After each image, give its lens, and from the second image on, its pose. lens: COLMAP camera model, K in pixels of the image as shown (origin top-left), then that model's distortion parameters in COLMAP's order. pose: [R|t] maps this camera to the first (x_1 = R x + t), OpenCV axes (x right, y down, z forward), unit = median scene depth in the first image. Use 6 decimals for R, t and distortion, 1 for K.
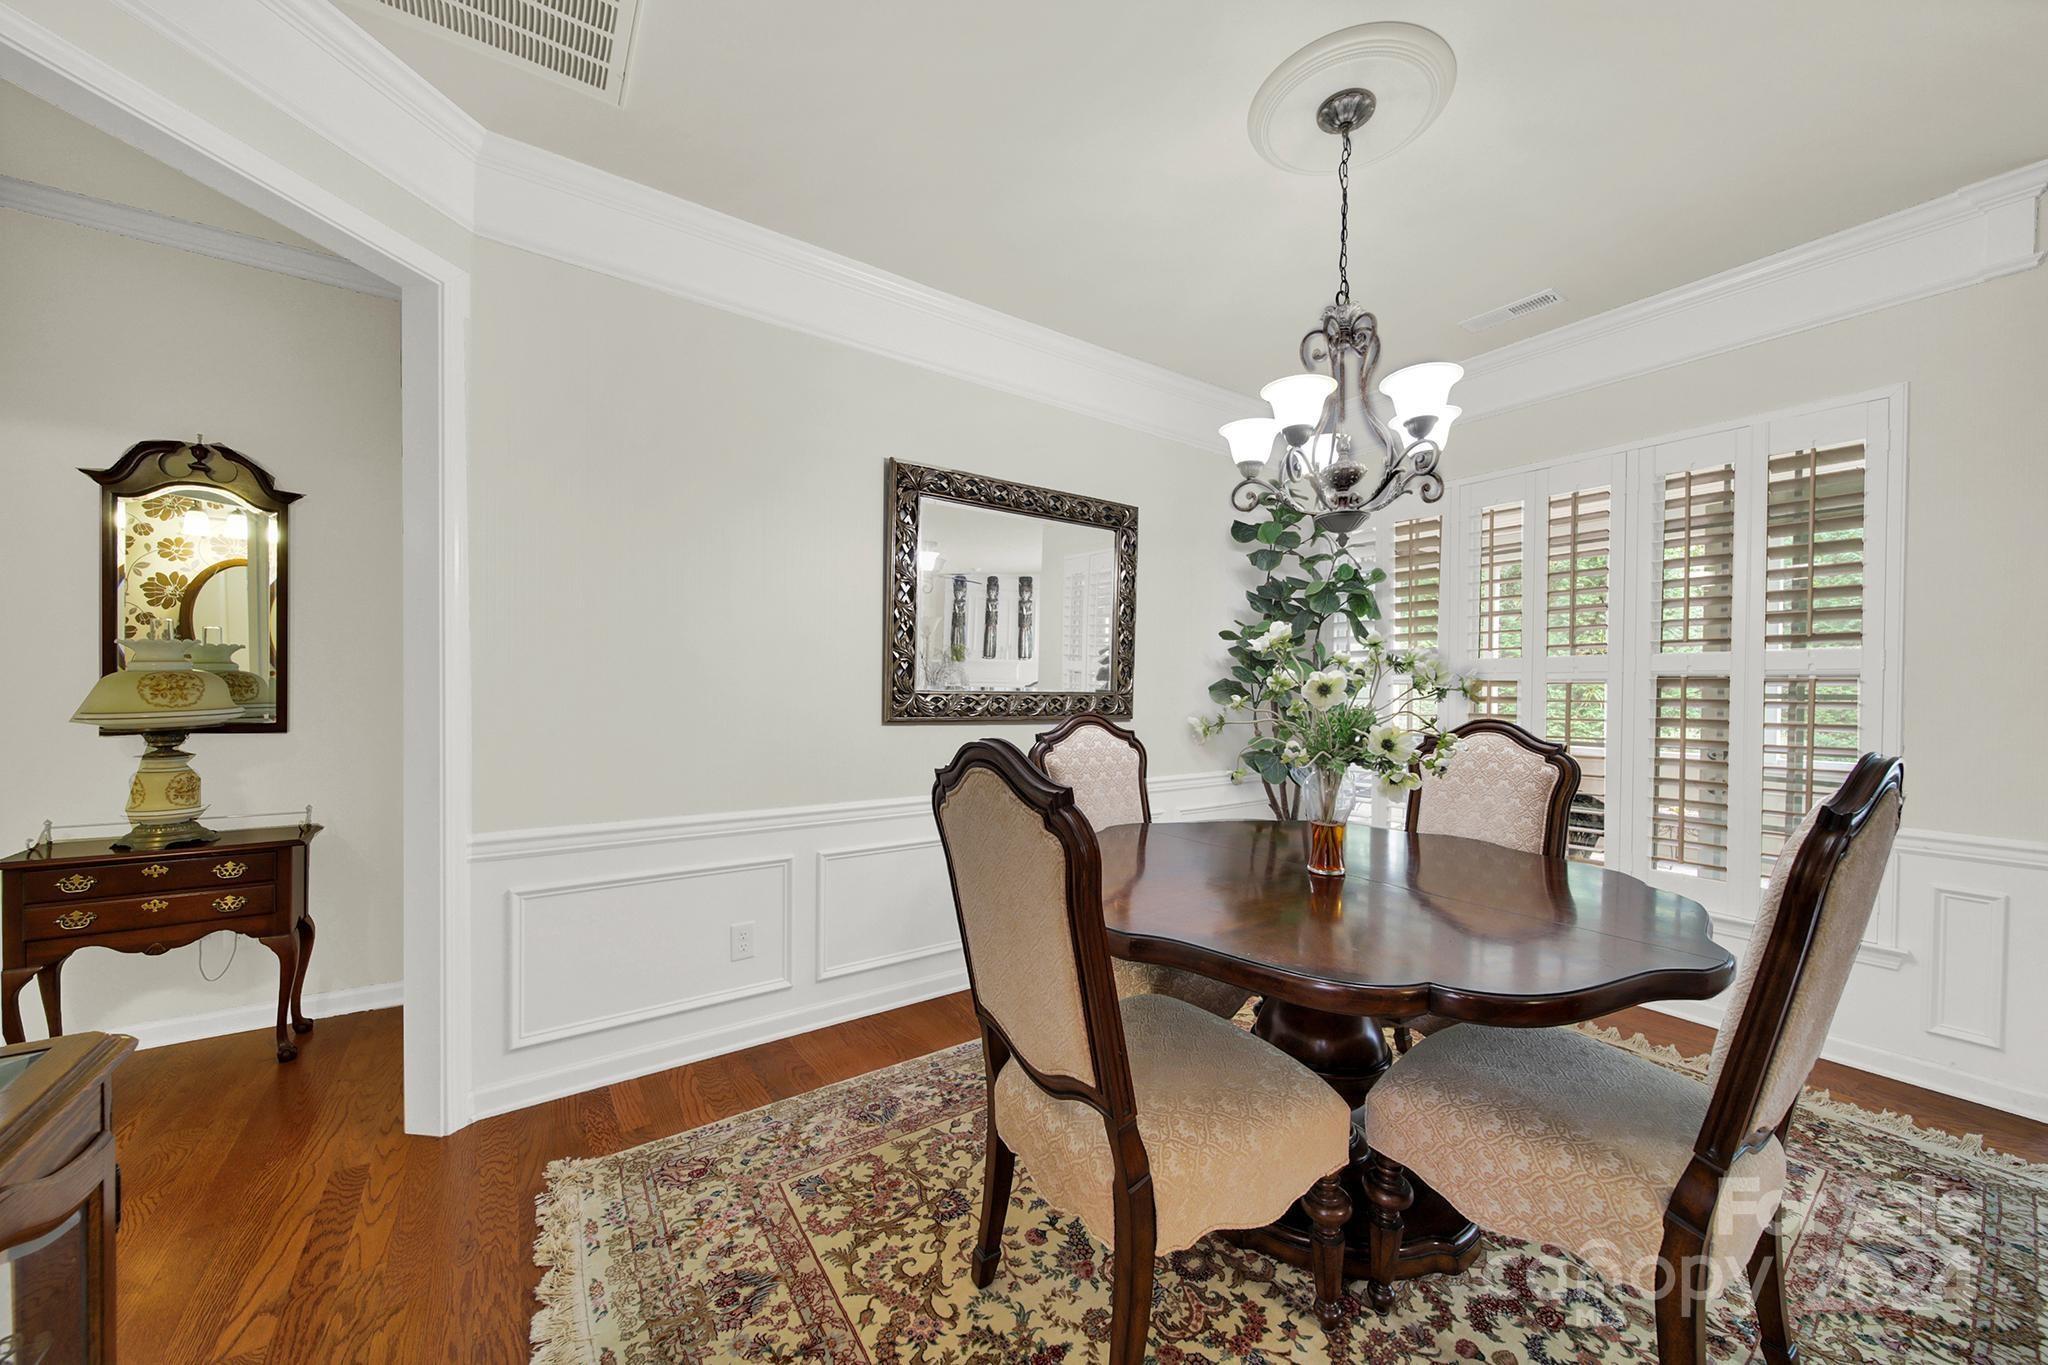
lens RADIAL K [[745.9, 0, 1031.3], [0, 745.9, 694.3], [0, 0, 1]] dist [-0.004814, 0.000071]
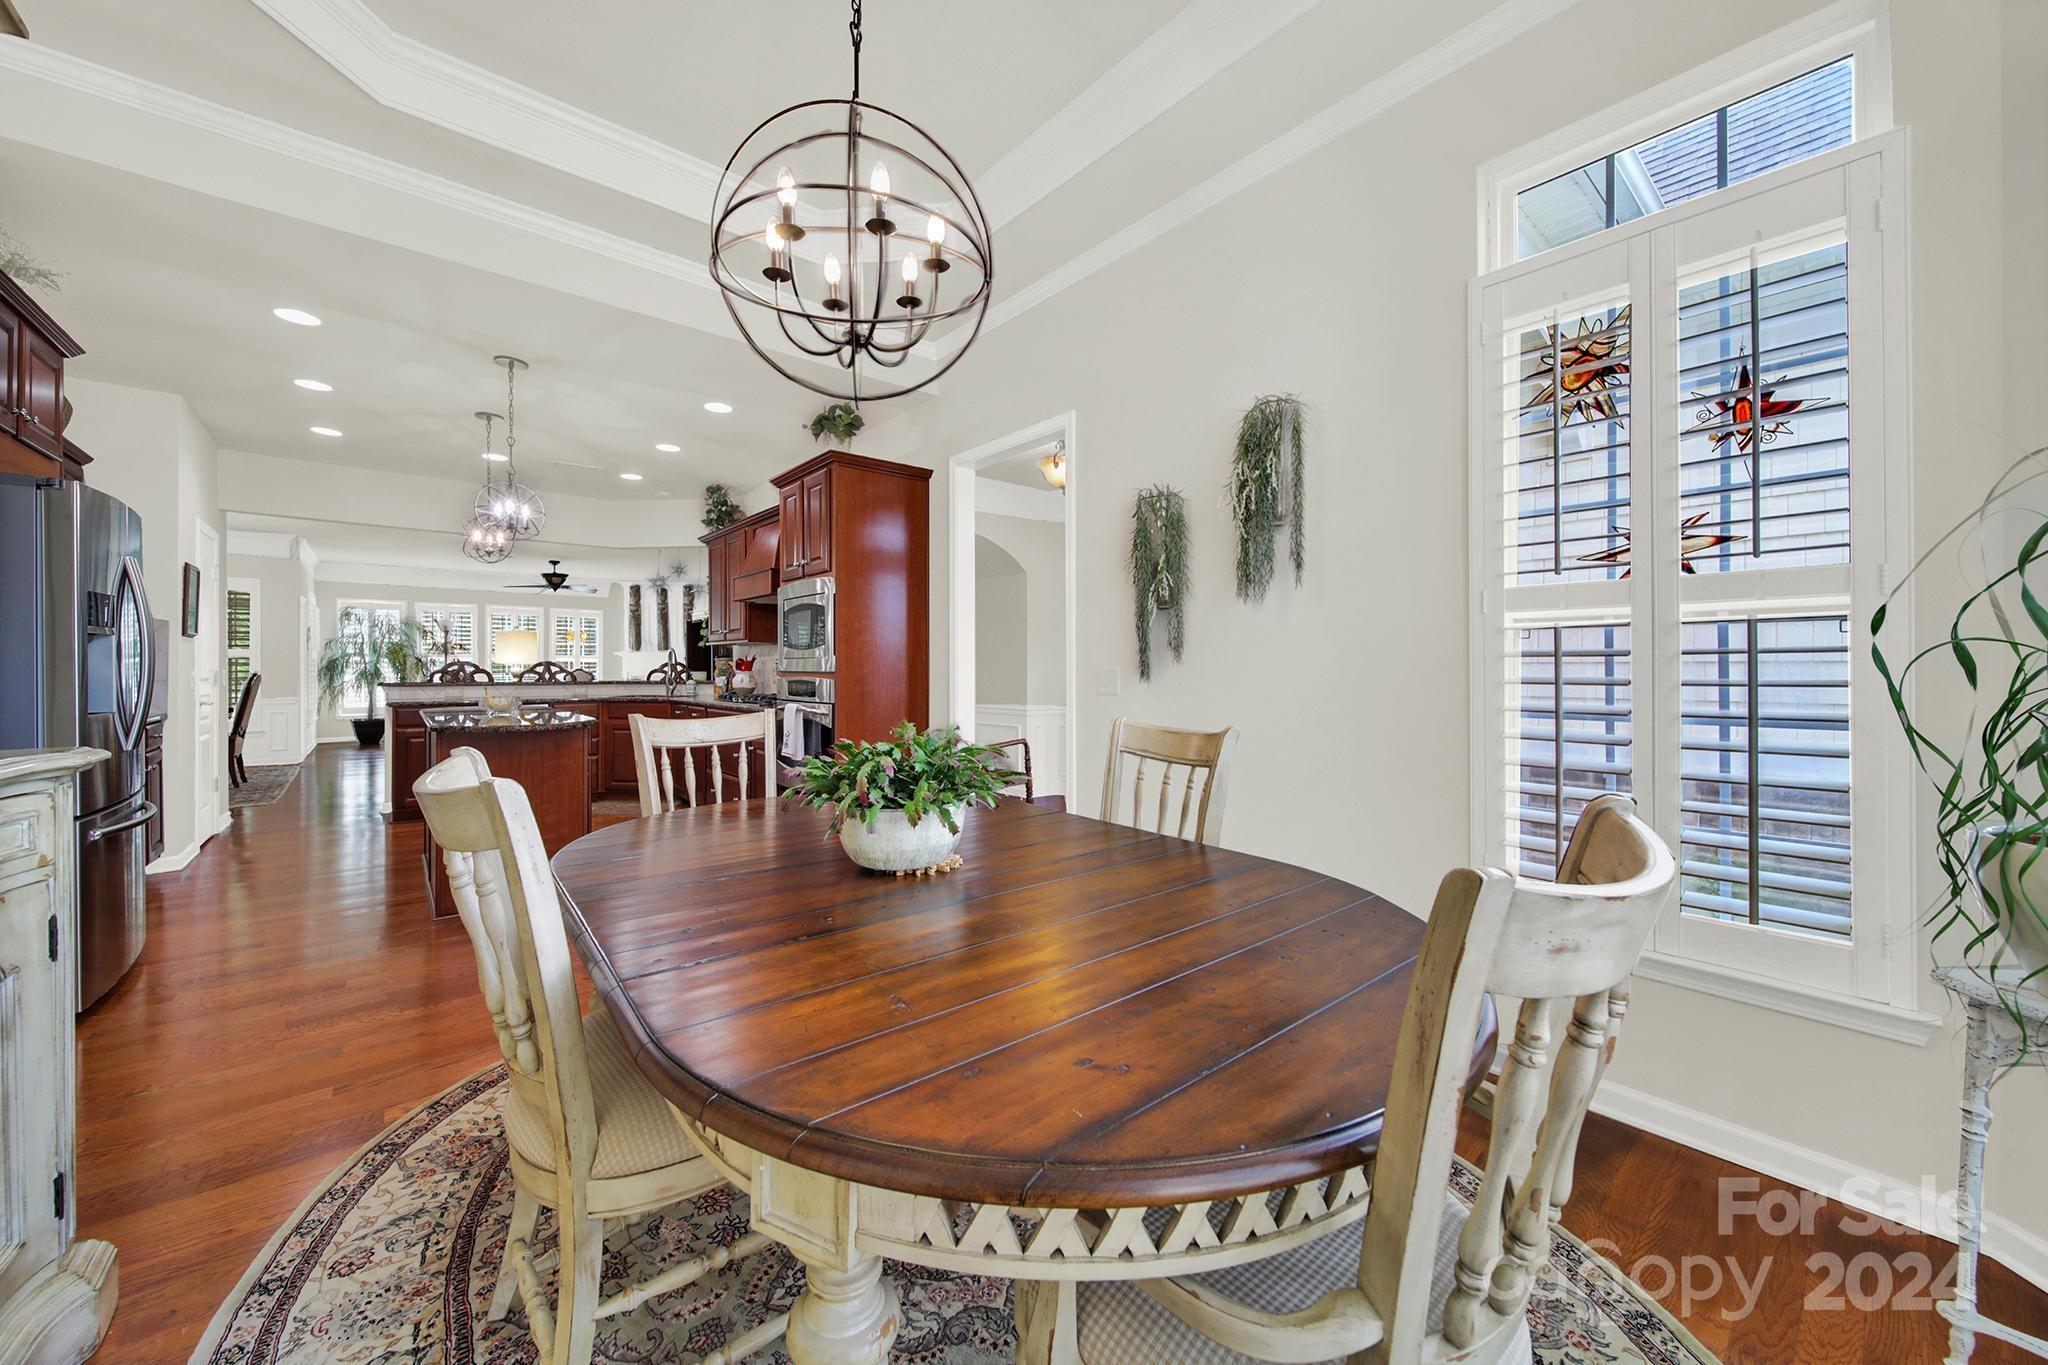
lens RADIAL K [[754.8, 0, 1022.0], [0, 754.8, 667.3], [0, 0, 1]] dist [-0.005972, -0.000038]
pose [[-0.081521, -0.011375, 0.996607, -3.027266], [0.007704, 0.999898, 0.012043, 0.008769], [-0.996642, 0.008660, -0.081425, -2.624003]]
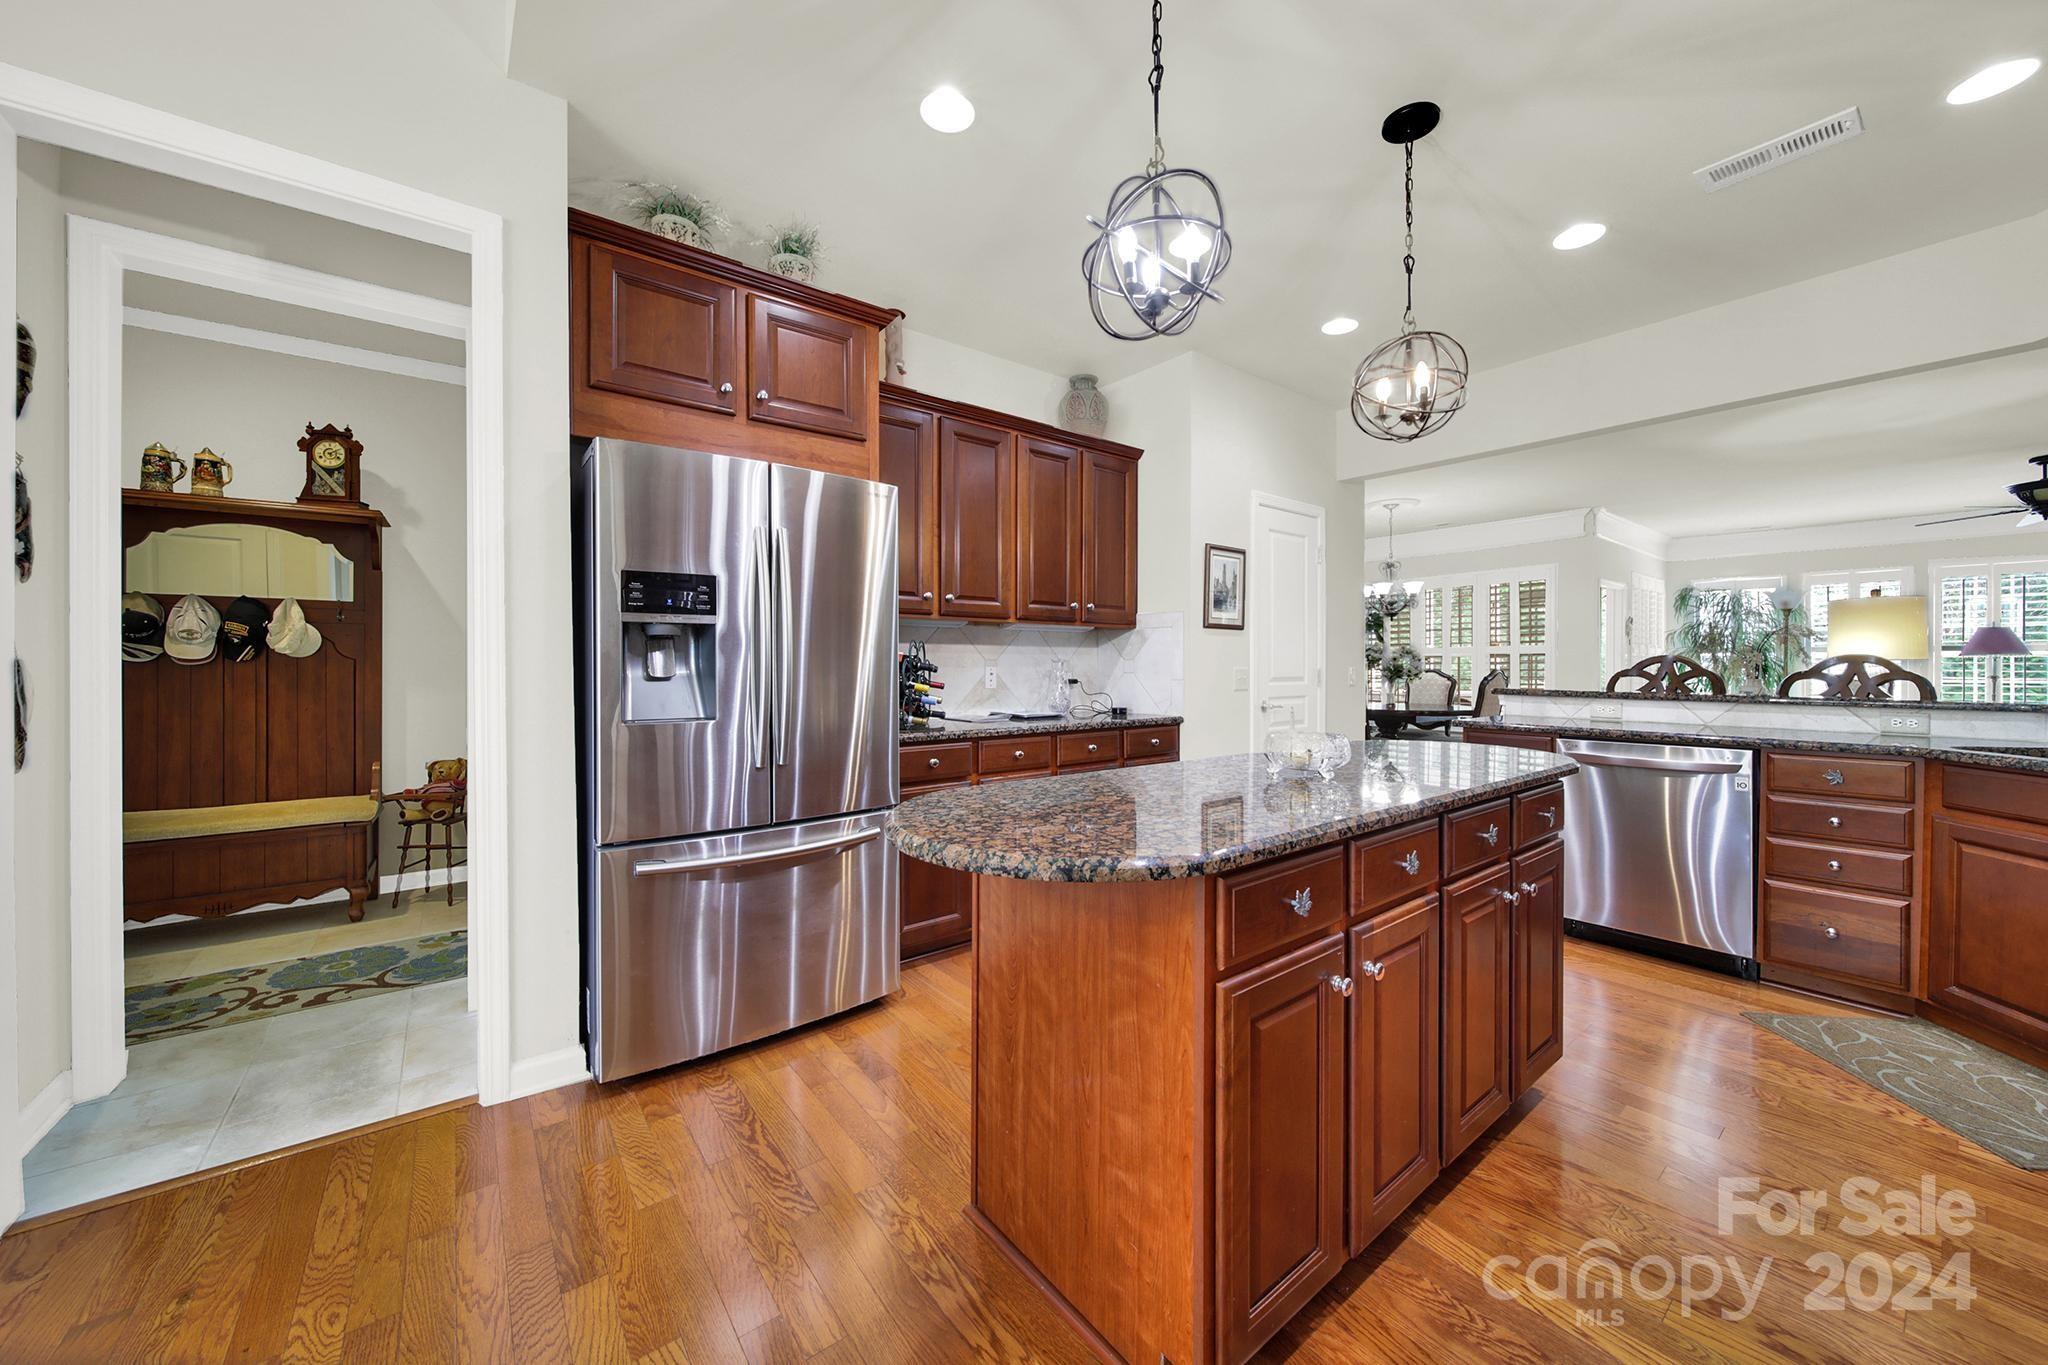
lens RADIAL K [[743.7, 0, 1024.4], [0, 743.7, 671.5], [0, 0, 1]] dist [-0.008043, -0.000033]
pose [[0.999006, -0.009233, 0.043607, -1.358258], [0.009162, 0.999956, 0.001833, 0.023688], [-0.043622, -0.001431, 0.999047, -2.249314]]
